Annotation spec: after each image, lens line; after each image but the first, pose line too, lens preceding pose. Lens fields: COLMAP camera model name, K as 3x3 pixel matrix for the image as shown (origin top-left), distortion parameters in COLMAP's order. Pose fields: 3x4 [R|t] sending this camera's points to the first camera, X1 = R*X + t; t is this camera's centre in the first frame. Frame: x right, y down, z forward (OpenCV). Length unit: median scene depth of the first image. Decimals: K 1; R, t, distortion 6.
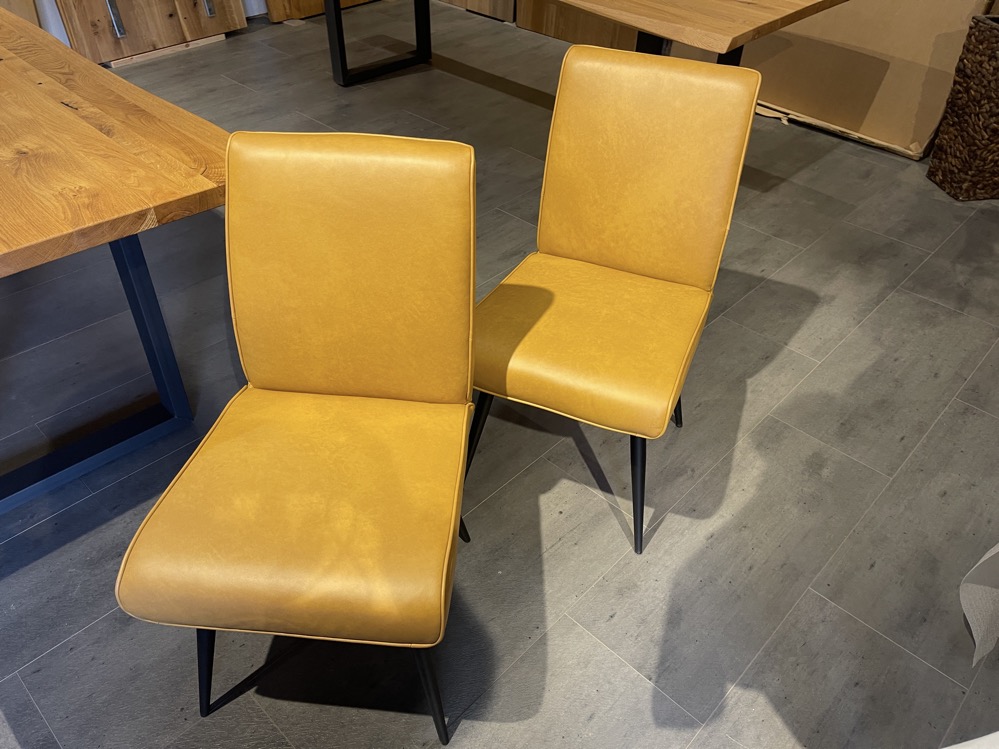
lens RADIAL K [[751.8, 0, 496.3], [0, 751.8, 374.7], [0, 0, 1]] dist [0.071568, -0.096759]
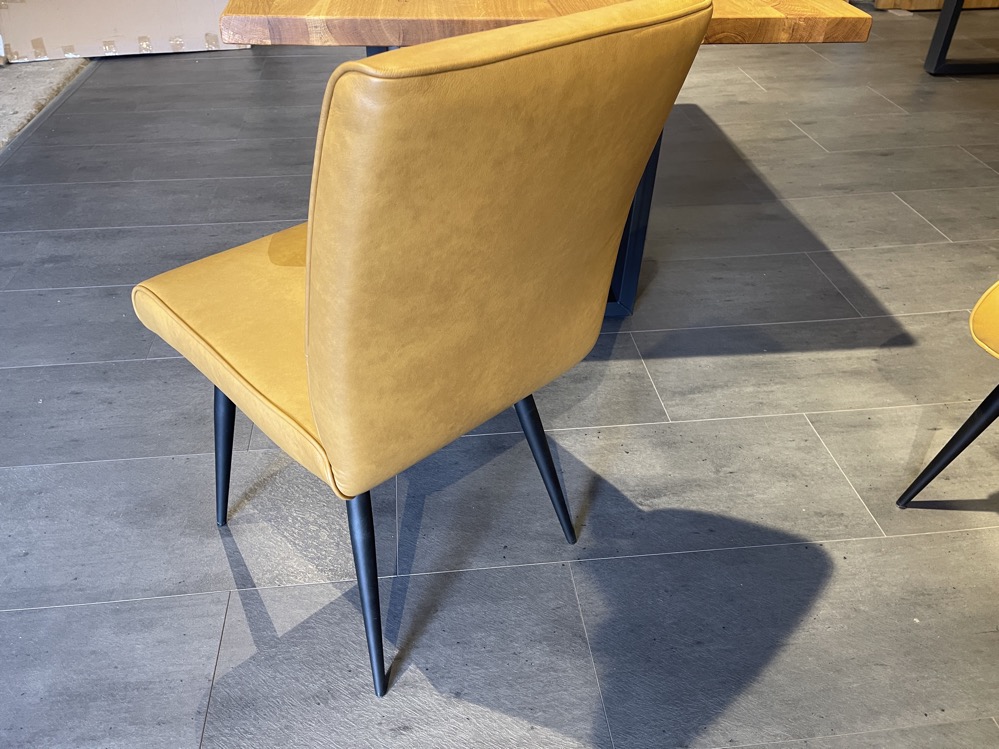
lens RADIAL K [[751.8, 0, 491.8], [0, 751.8, 382.6], [0, 0, 1]] dist [0.071568, -0.096759]
pose [[0.768221, 0.382705, -0.513200, -0.015155], [-0.400029, 0.912835, 0.081911, 0.116311], [0.499814, 0.142369, 0.854352, 0.103939]]
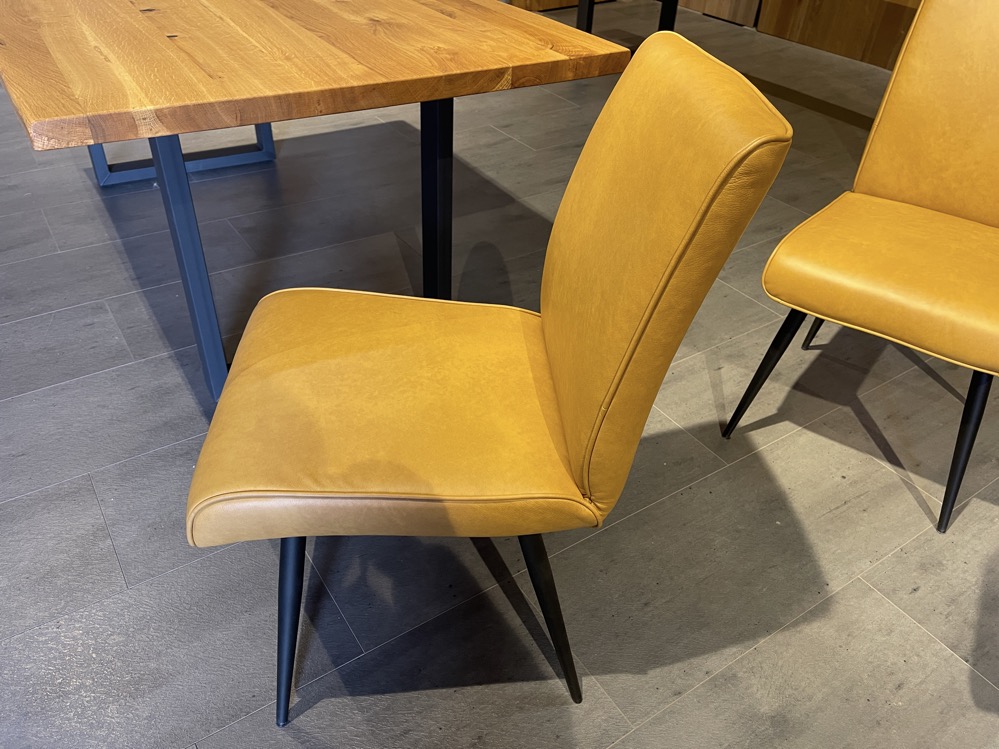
lens RADIAL K [[751.8, 0, 496.5], [0, 751.8, 379.1], [0, 0, 1]] dist [0.071568, -0.096759]
pose [[0.975810, 0.143954, -0.164534, -0.148761], [-0.151427, 0.987892, -0.033749, 0.128673], [0.157684, 0.057847, 0.985794, 0.028958]]
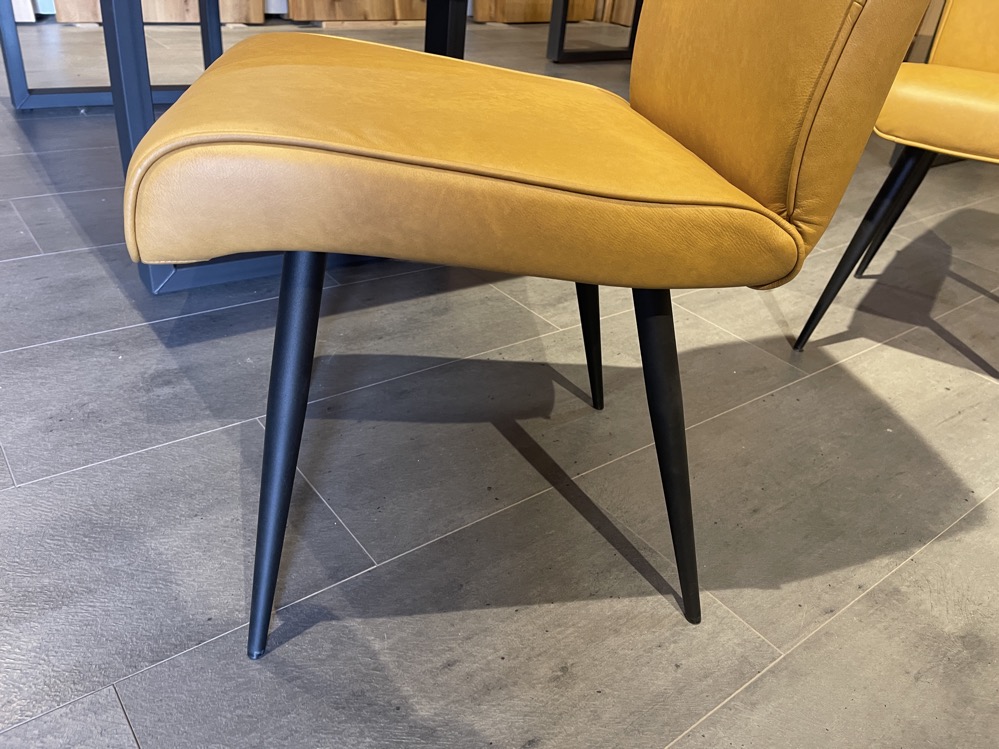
lens RADIAL K [[751.8, 0, 502.4], [0, 751.8, 384.5], [0, 0, 1]] dist [0.071568, -0.096759]
pose [[0.986963, 0.138141, -0.082596, -0.225749], [-0.149028, 0.978174, -0.144796, 0.281039], [0.060791, 0.155218, 0.986008, 0.192949]]
